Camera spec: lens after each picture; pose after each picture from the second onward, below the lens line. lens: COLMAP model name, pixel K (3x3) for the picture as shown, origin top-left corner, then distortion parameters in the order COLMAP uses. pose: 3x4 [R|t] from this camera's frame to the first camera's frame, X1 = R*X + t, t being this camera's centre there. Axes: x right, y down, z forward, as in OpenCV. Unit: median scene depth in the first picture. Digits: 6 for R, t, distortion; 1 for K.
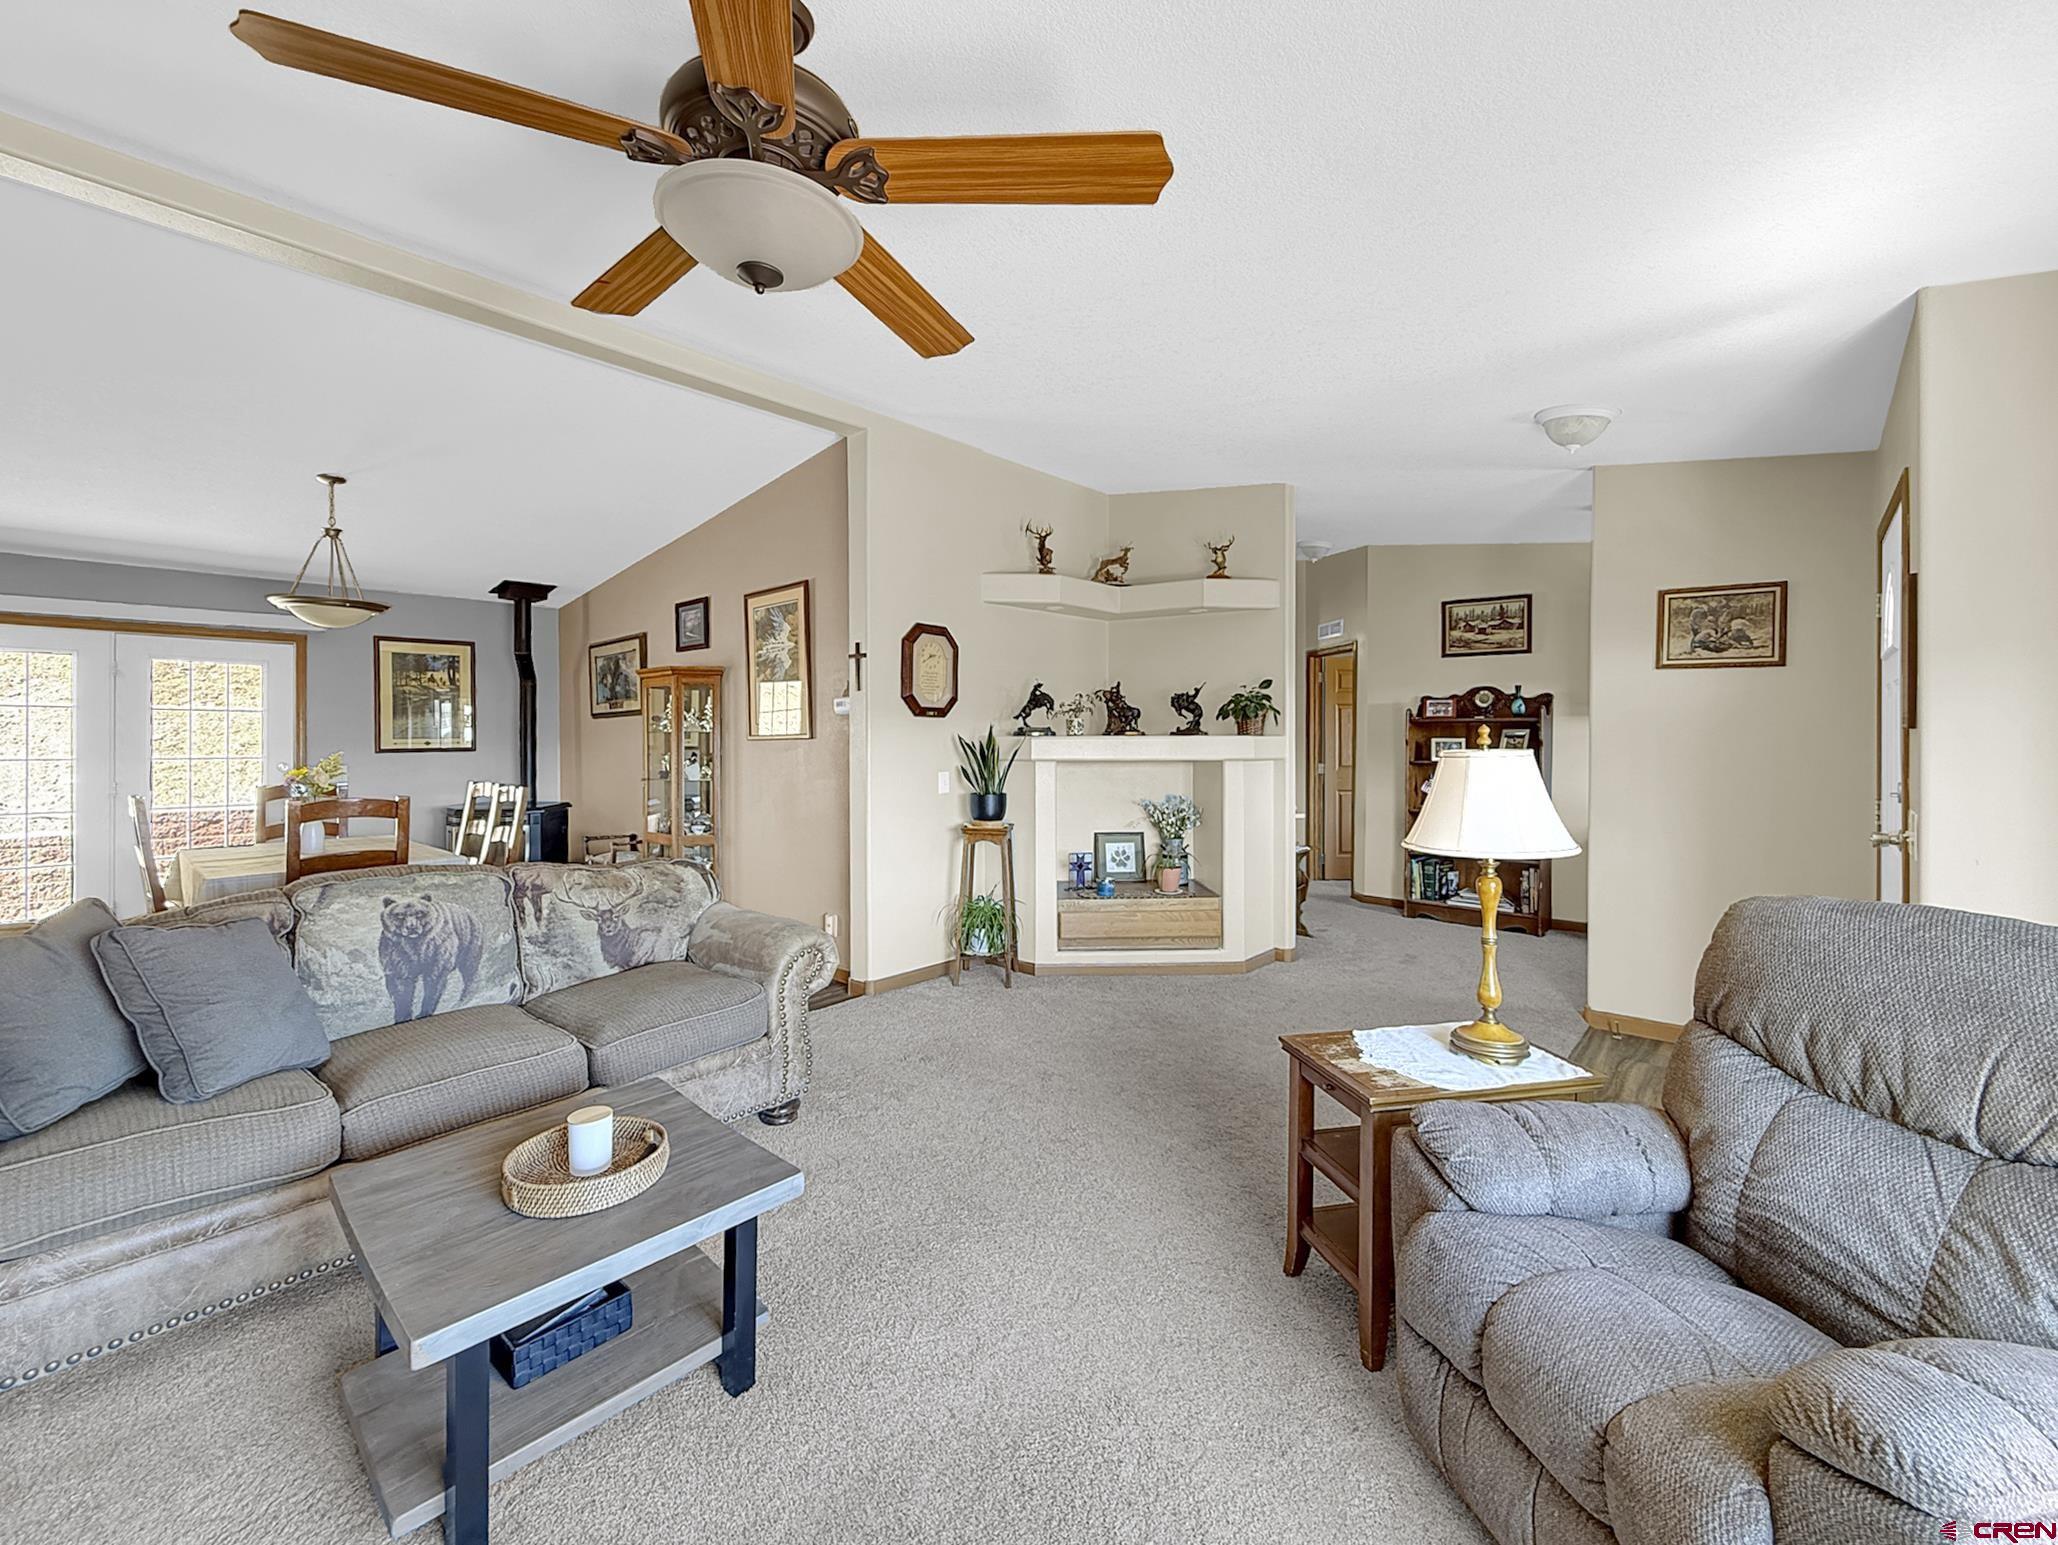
lens RADIAL K [[850.5, 0, 1020.2], [0, 850.5, 743.5], [0, 0, 1]] dist [0.000700, 0.000138]
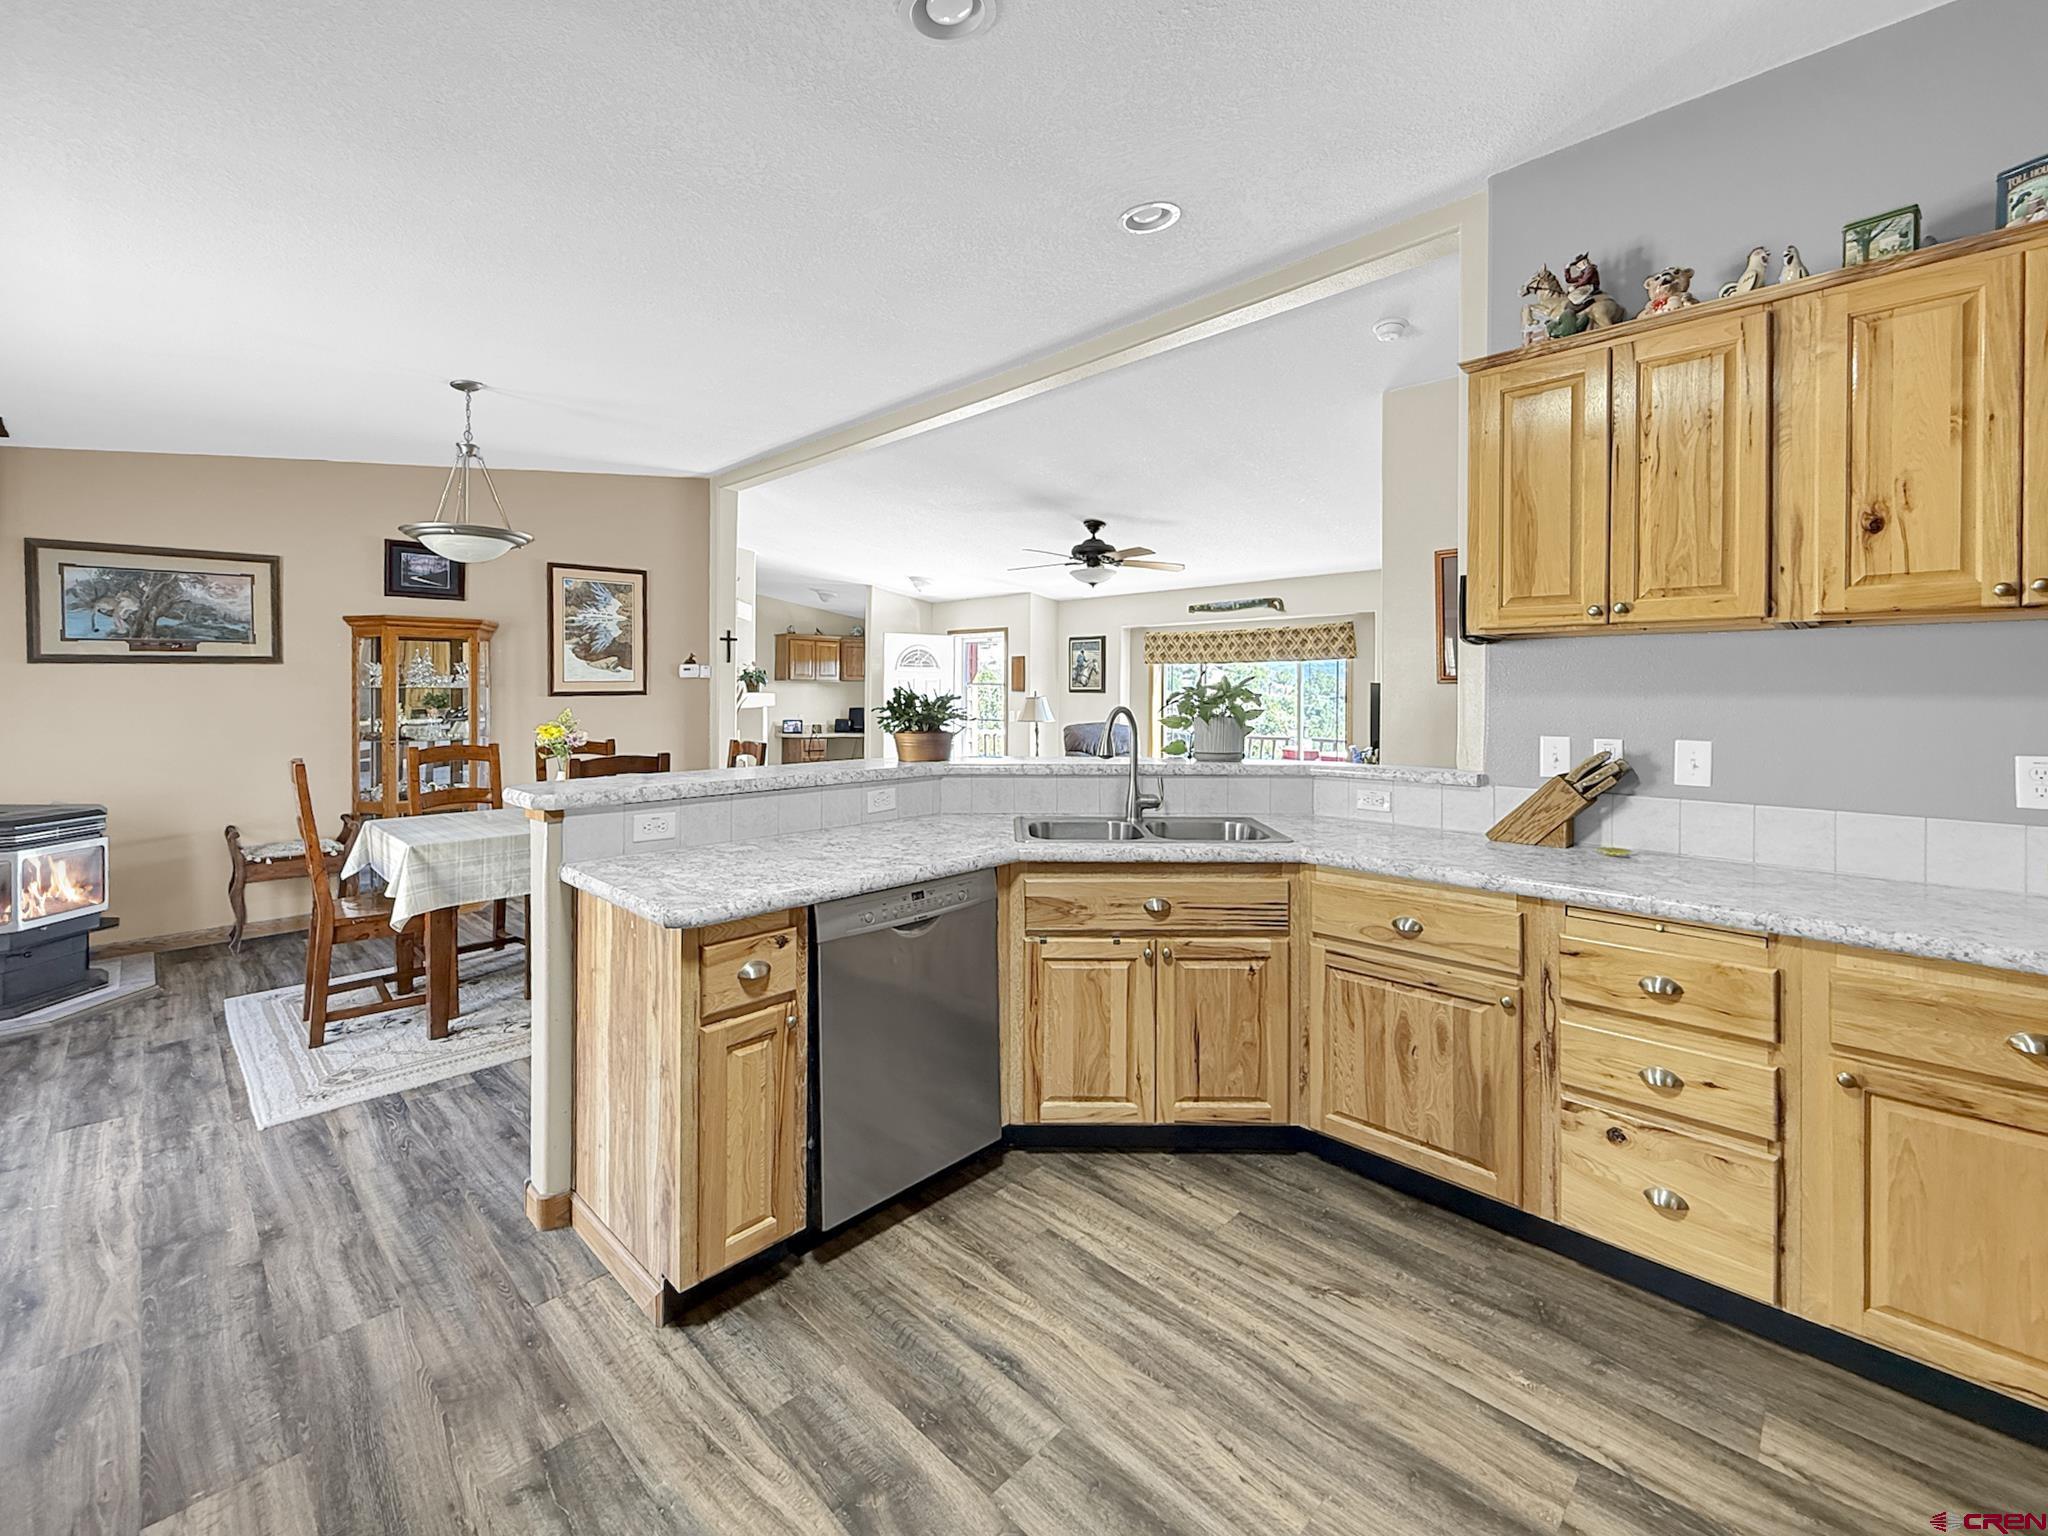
lens RADIAL K [[846.4, 0, 1005.5], [0, 846.4, 691.7], [0, 0, 1]] dist [0.000700, 0.000138]
pose [[0.058200, 0.003383, 0.998299, -2.228638], [0.007317, 0.999966, -0.003815, -0.001356], [-0.998278, 0.007527, 0.058174, 0.584058]]
